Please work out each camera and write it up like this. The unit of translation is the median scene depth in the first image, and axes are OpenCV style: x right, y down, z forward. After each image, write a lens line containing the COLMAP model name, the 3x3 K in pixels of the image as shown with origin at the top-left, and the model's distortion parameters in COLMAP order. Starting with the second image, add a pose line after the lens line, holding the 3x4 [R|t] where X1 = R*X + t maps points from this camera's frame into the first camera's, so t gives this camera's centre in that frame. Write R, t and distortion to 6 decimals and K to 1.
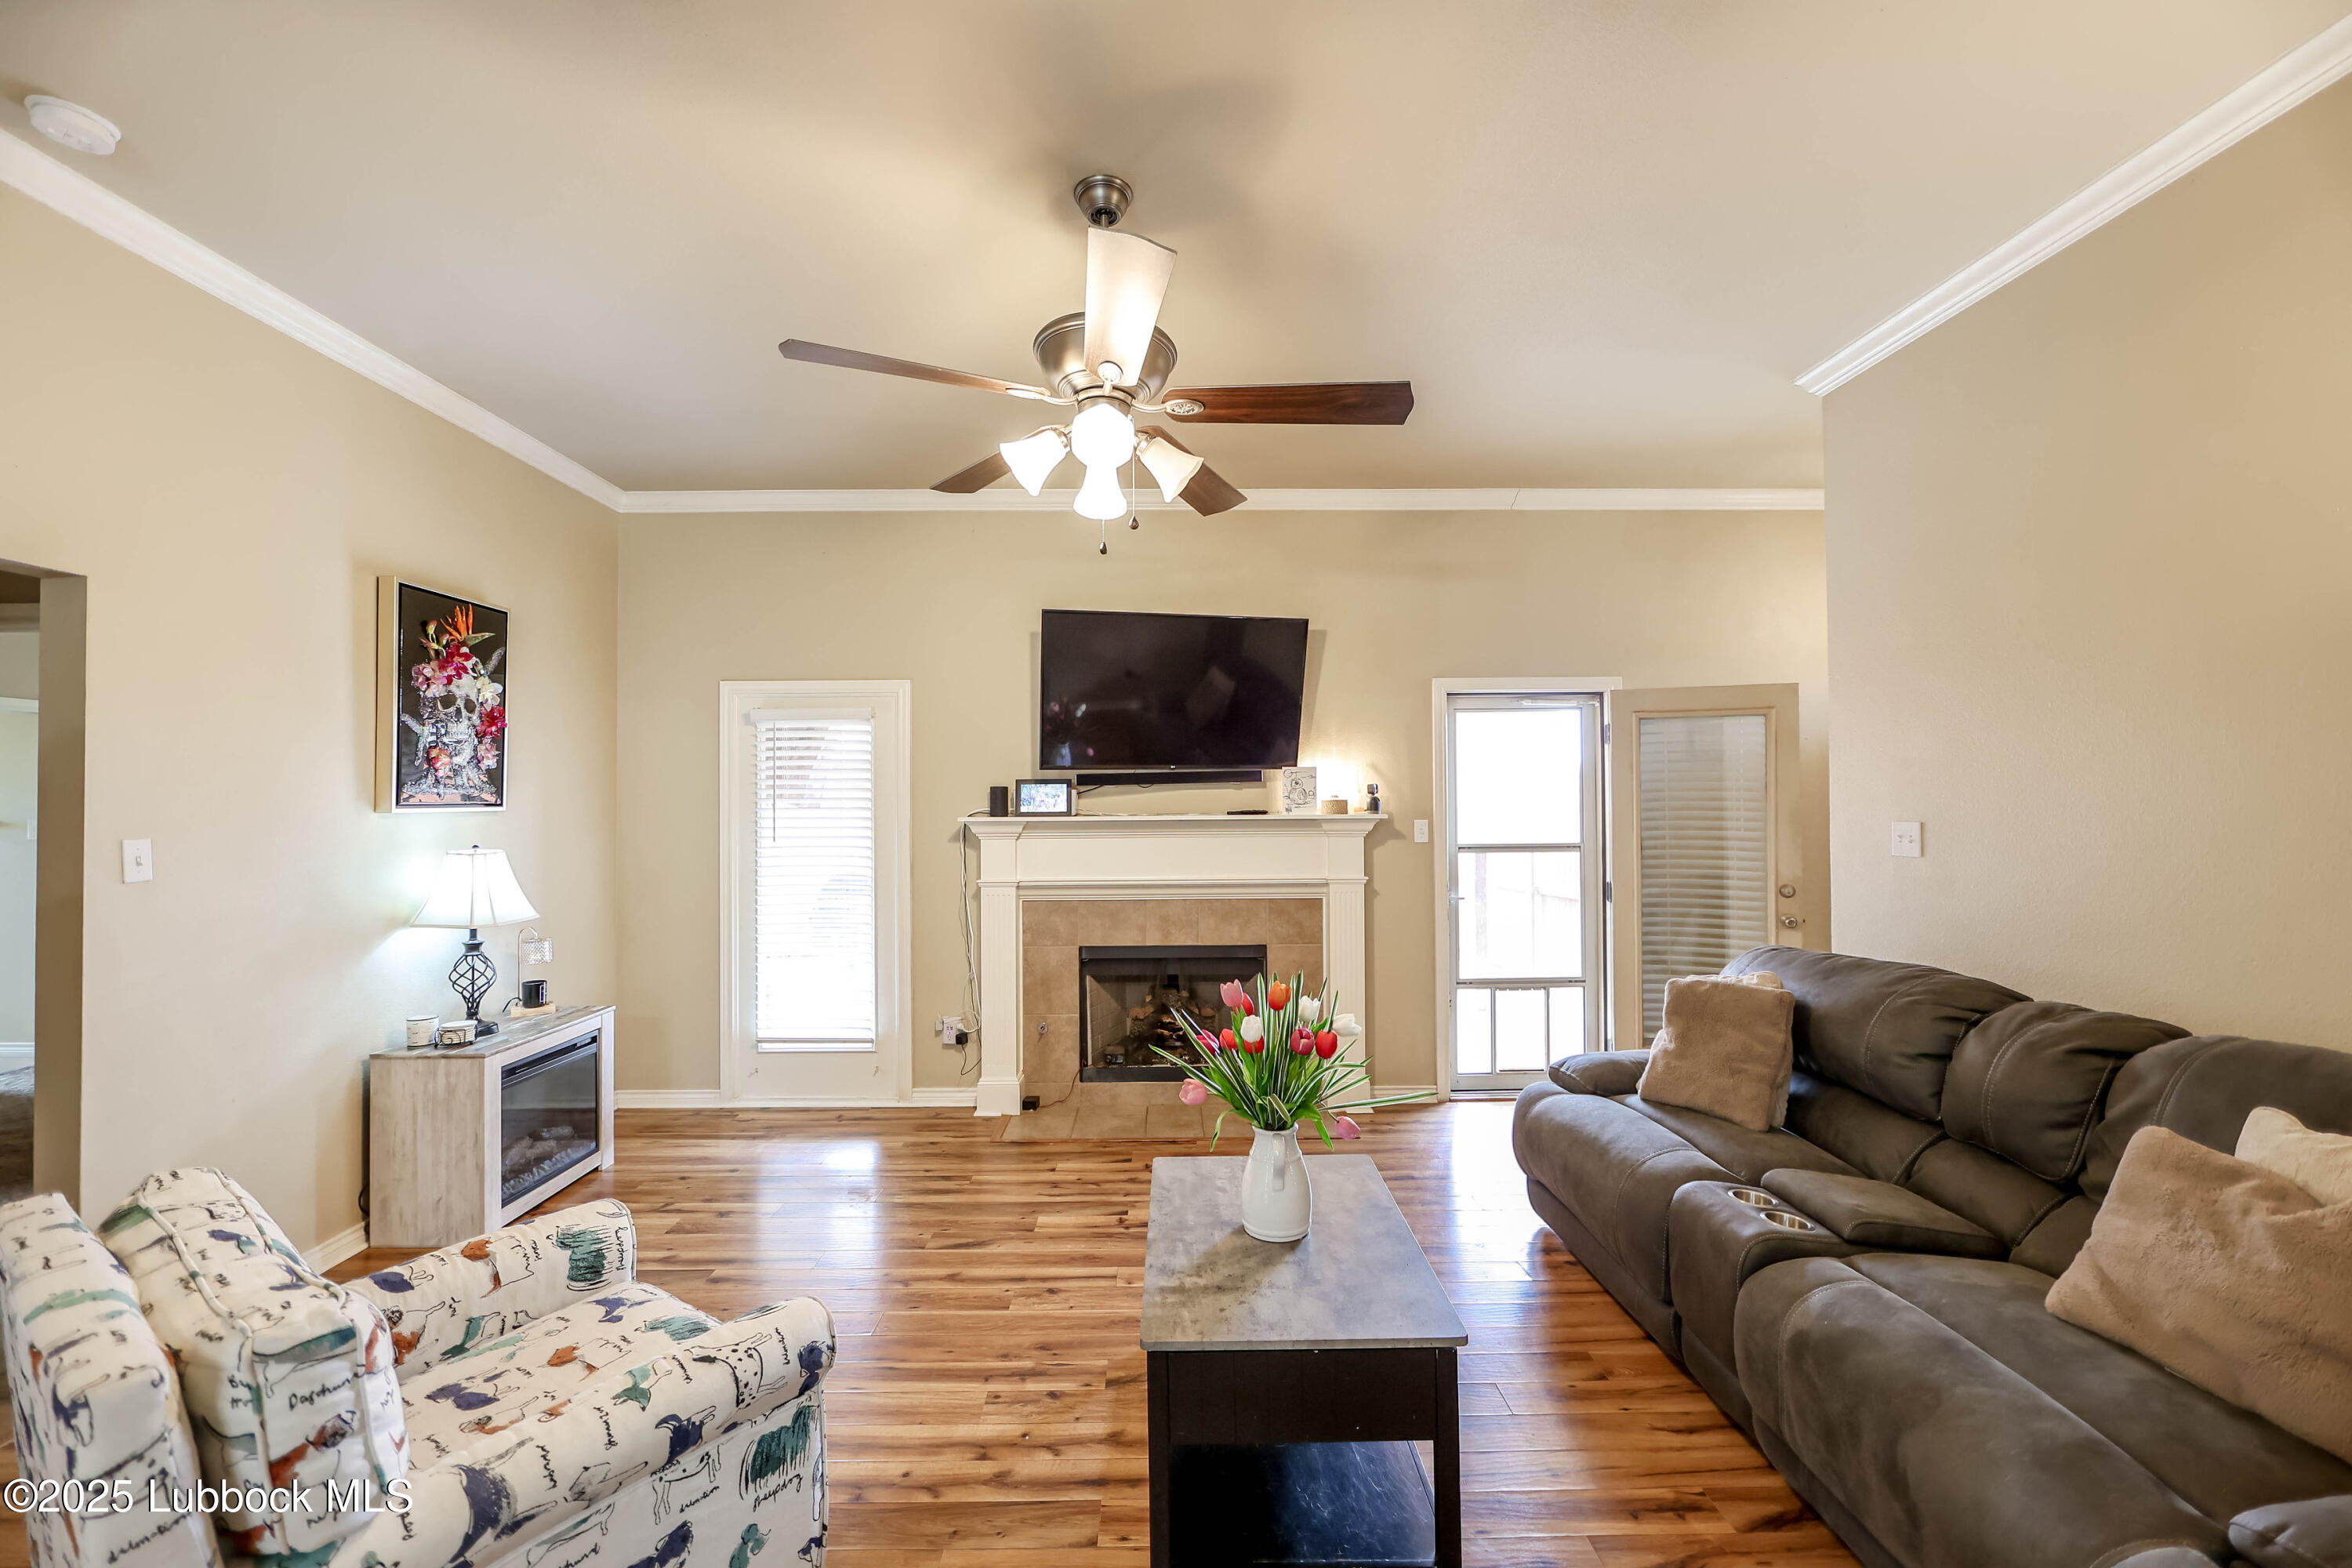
lens RADIAL K [[940.3, 0, 1159.5], [0, 940.3, 793.3], [0, 0, 1]] dist [-0.012698, 0.000047]
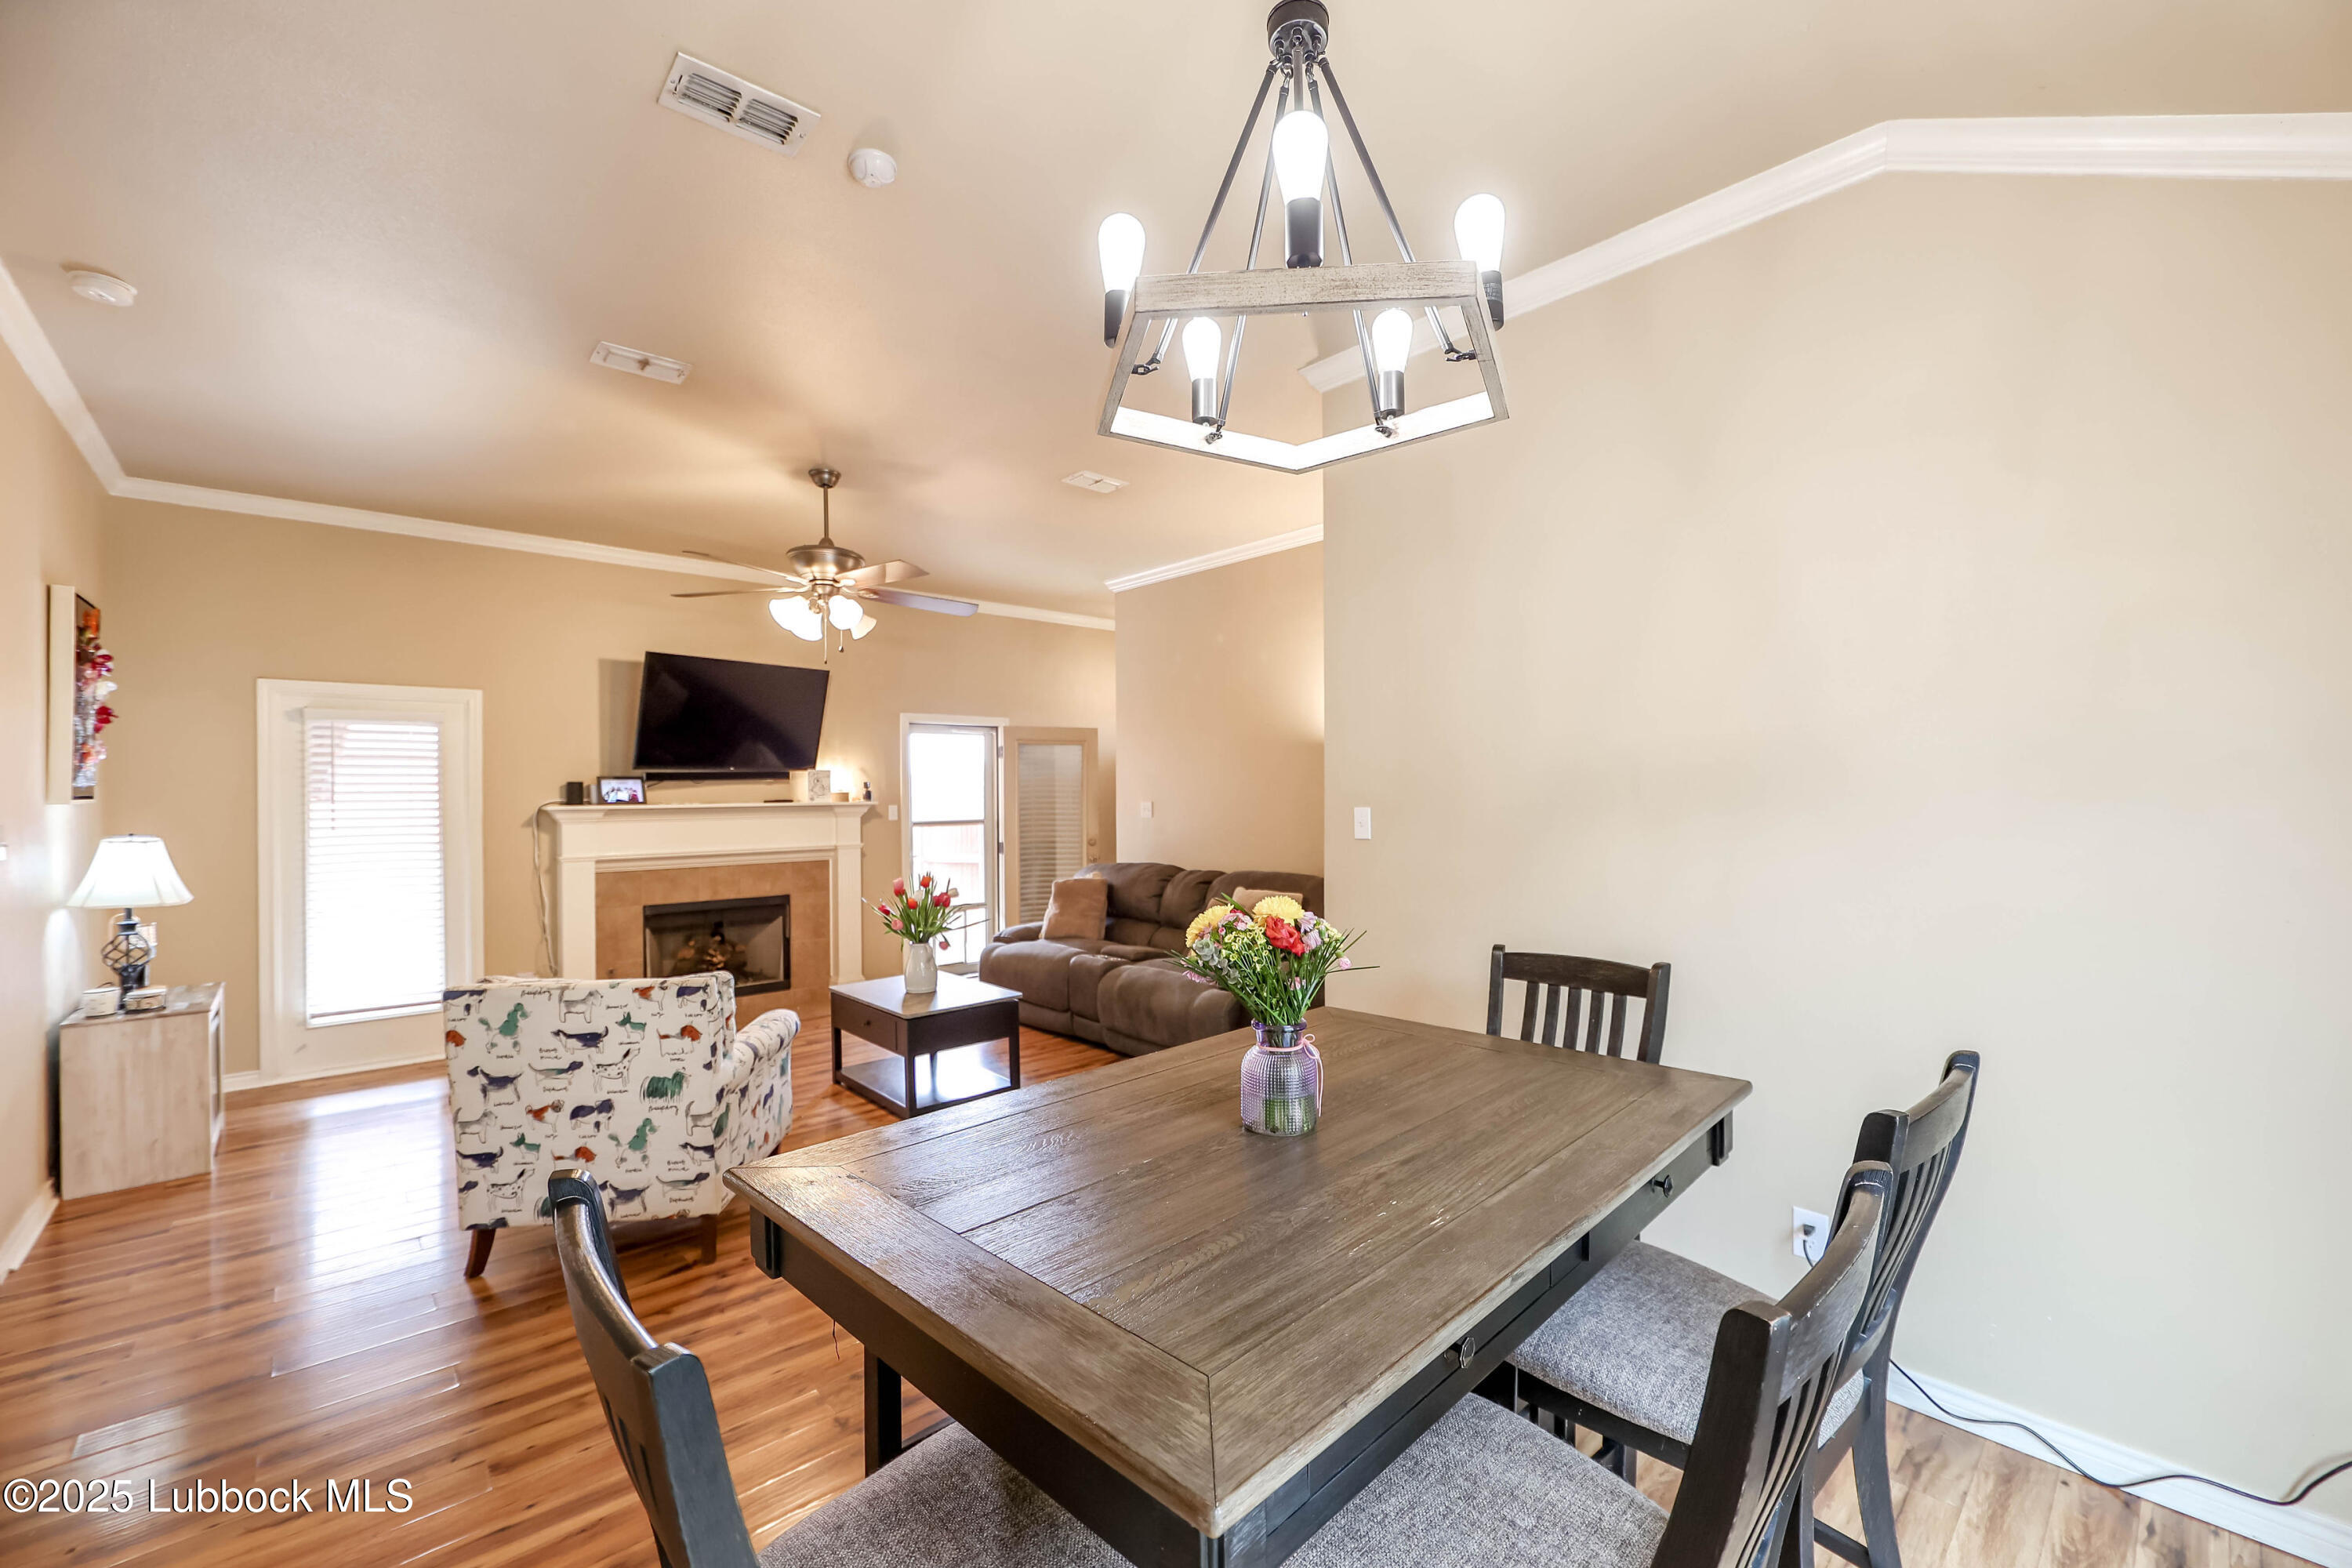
lens RADIAL K [[940.3, 0, 1159.5], [0, 940.3, 793.3], [0, 0, 1]] dist [-0.012698, 0.000047]
pose [[0.762019, -0.000885, 0.647553, -0.401993], [-0.004005, 0.999973, 0.006079, -0.002337], [-0.647542, -0.007226, 0.761996, -0.466974]]
